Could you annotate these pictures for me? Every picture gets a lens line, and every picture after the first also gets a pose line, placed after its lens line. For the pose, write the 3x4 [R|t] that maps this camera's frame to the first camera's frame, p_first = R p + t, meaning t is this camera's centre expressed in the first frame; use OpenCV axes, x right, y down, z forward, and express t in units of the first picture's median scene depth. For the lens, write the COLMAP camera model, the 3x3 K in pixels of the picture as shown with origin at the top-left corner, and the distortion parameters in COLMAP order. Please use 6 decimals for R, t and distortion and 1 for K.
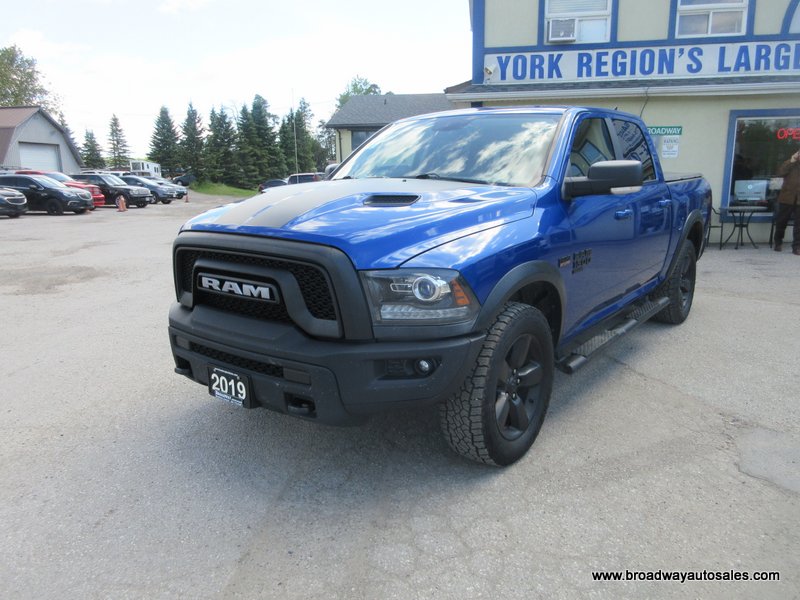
lens RADIAL K [[603.5, 0, 398.3], [0, 603.5, 301.4], [0, 0, 1]] dist [0.023578, -0.019086]
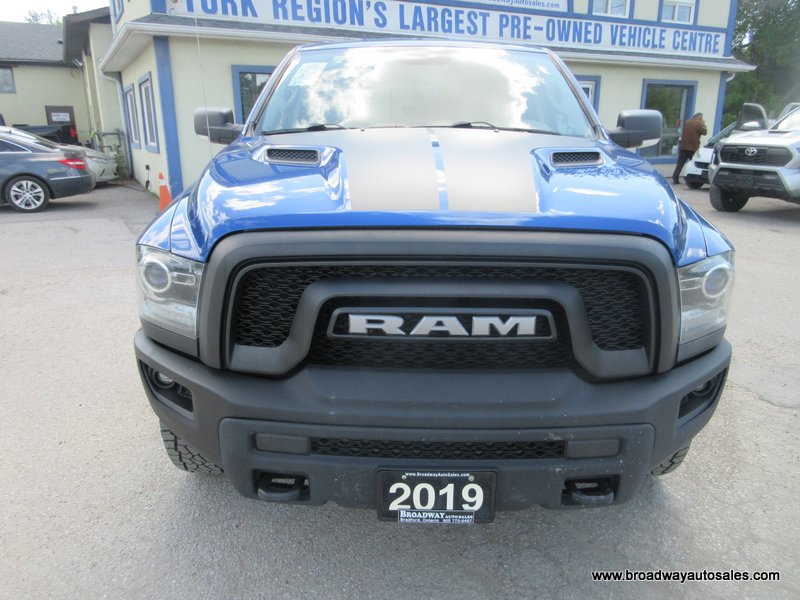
lens RADIAL K [[603.5, 0, 400.1], [0, 603.5, 299.2], [0, 0, 1]] dist [0.023578, -0.019086]
pose [[0.798057, -0.157389, 0.581665, -0.446510], [0.116715, 0.987381, 0.107033, -0.079303], [-0.591171, -0.017529, 0.806356, 0.413255]]
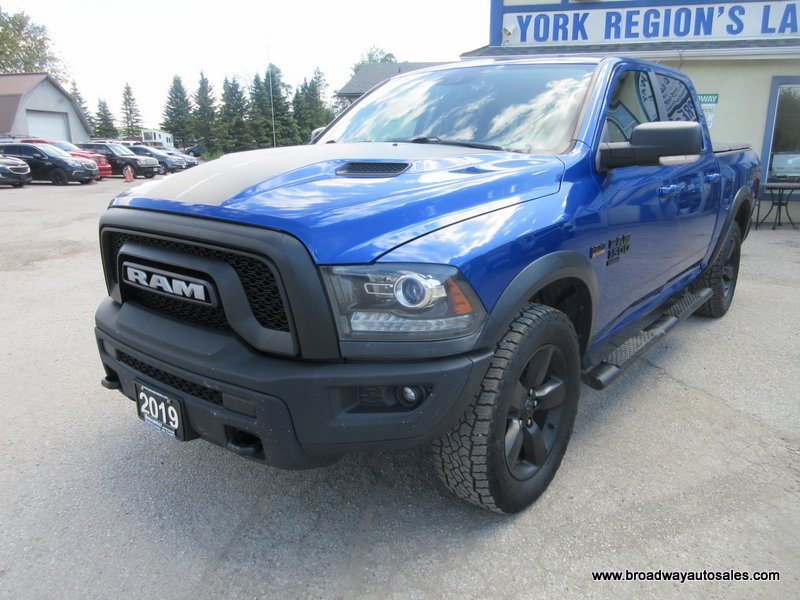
lens RADIAL K [[603.5, 0, 398.3], [0, 603.5, 302.2], [0, 0, 1]] dist [0.023578, -0.019086]
pose [[0.999649, 0.014138, -0.022417, 0.029626], [-0.013141, 0.998943, 0.044040, -0.025969], [0.023016, -0.043730, 0.998778, 0.175968]]
